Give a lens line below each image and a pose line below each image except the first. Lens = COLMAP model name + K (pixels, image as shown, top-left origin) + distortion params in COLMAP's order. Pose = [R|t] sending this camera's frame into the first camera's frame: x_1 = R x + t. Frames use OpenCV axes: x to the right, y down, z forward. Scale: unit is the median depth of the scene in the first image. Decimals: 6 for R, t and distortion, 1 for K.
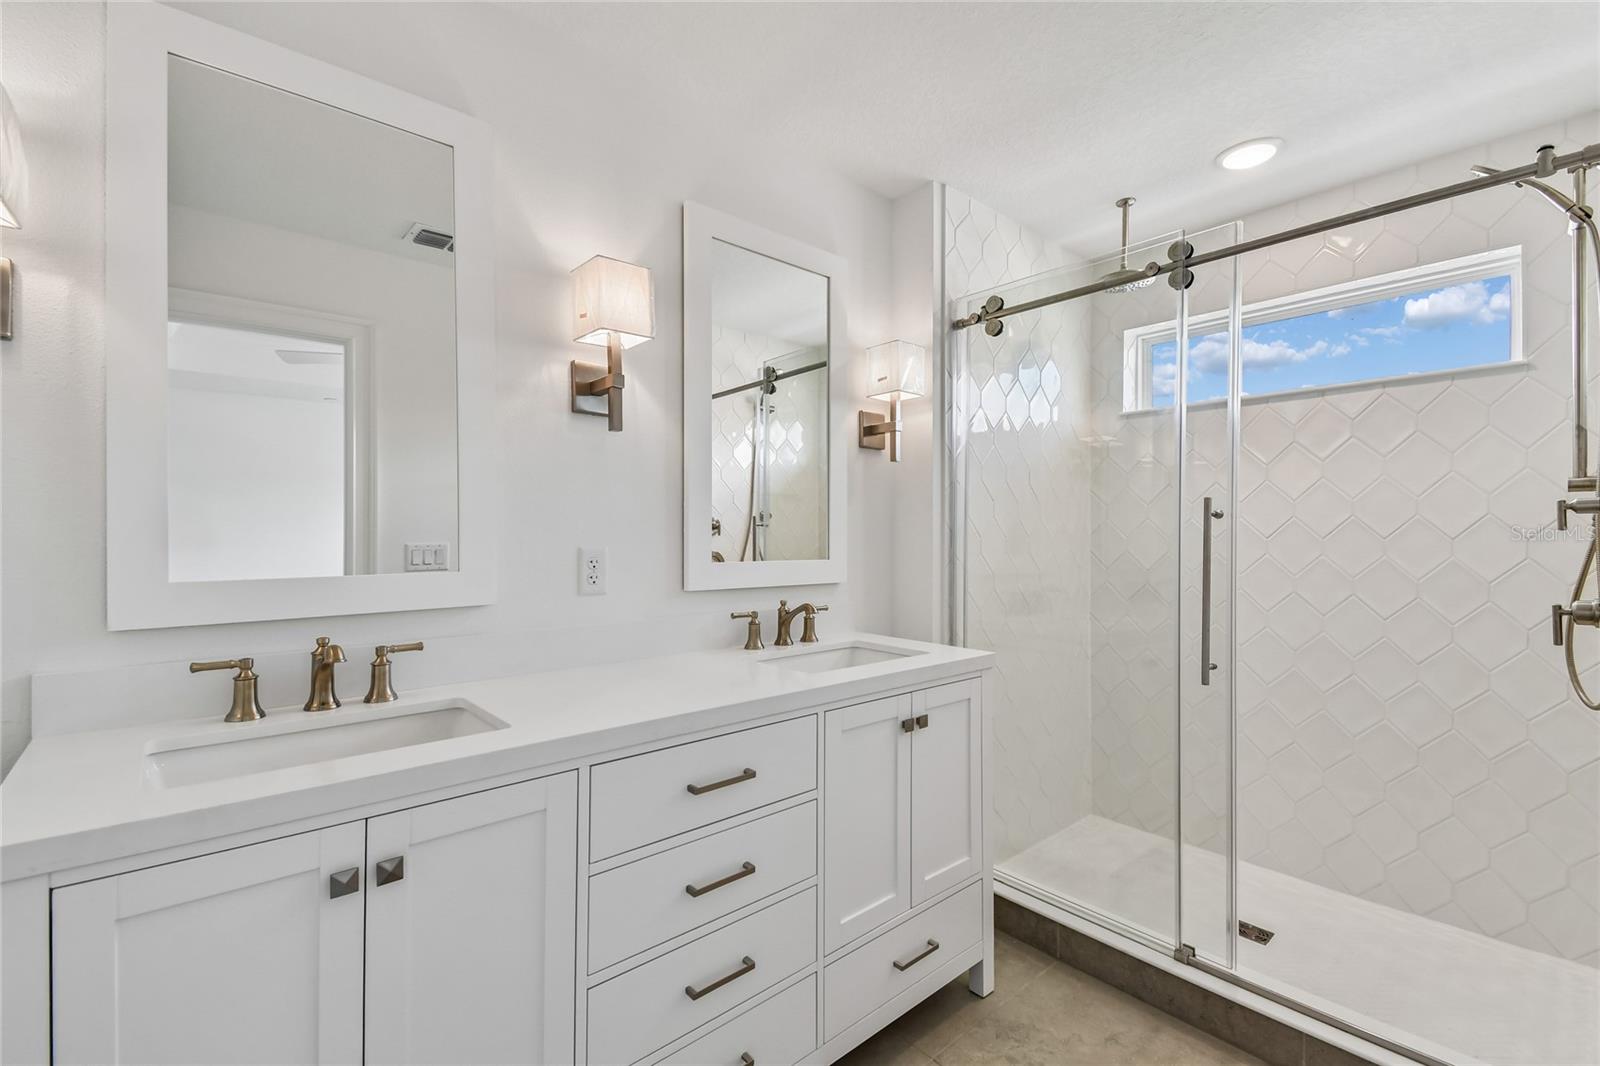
lens RADIAL K [[682.1, 0, 800.0], [0, 682.1, 533.0], [0, 0, 1]] dist [0.013244, -0.018285]
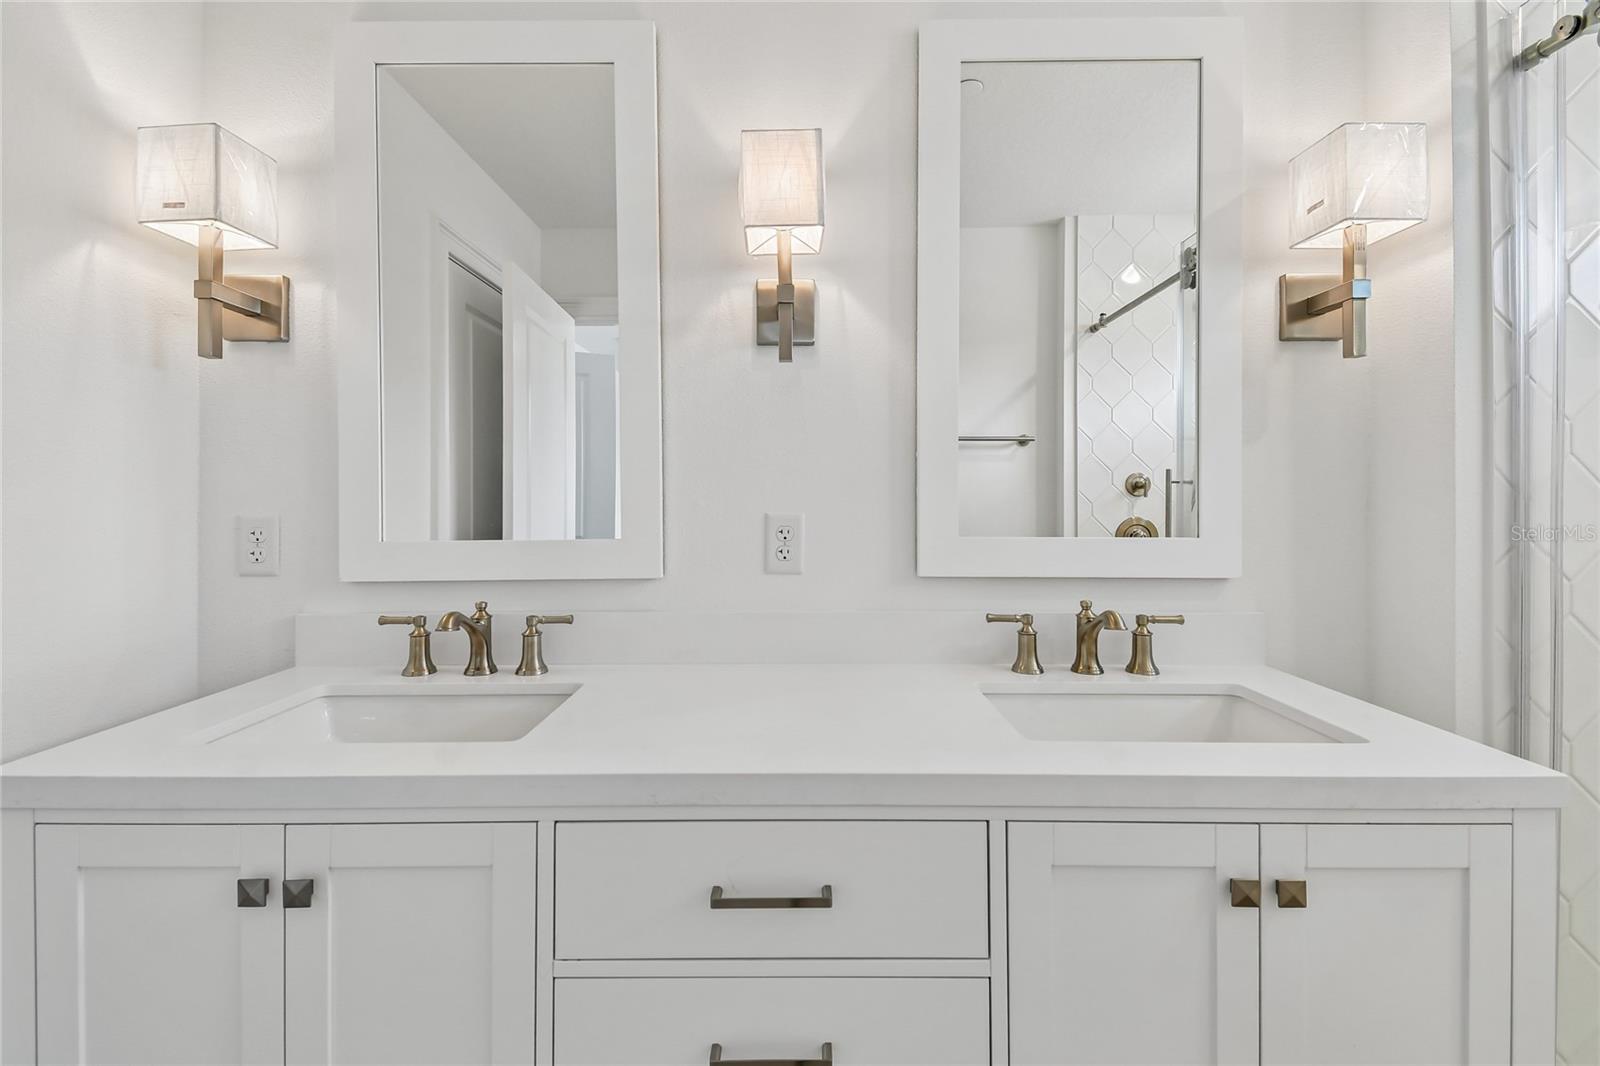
lens RADIAL K [[710.7, 0, 778.4], [0, 710.7, 495.0], [0, 0, 1]] dist [0.038815, -0.021734]
pose [[0.749261, -0.008779, -0.662217, 0.207637], [0.005595, 0.999960, -0.006926, 0.004774], [0.662251, 0.001485, 0.749280, 0.335393]]
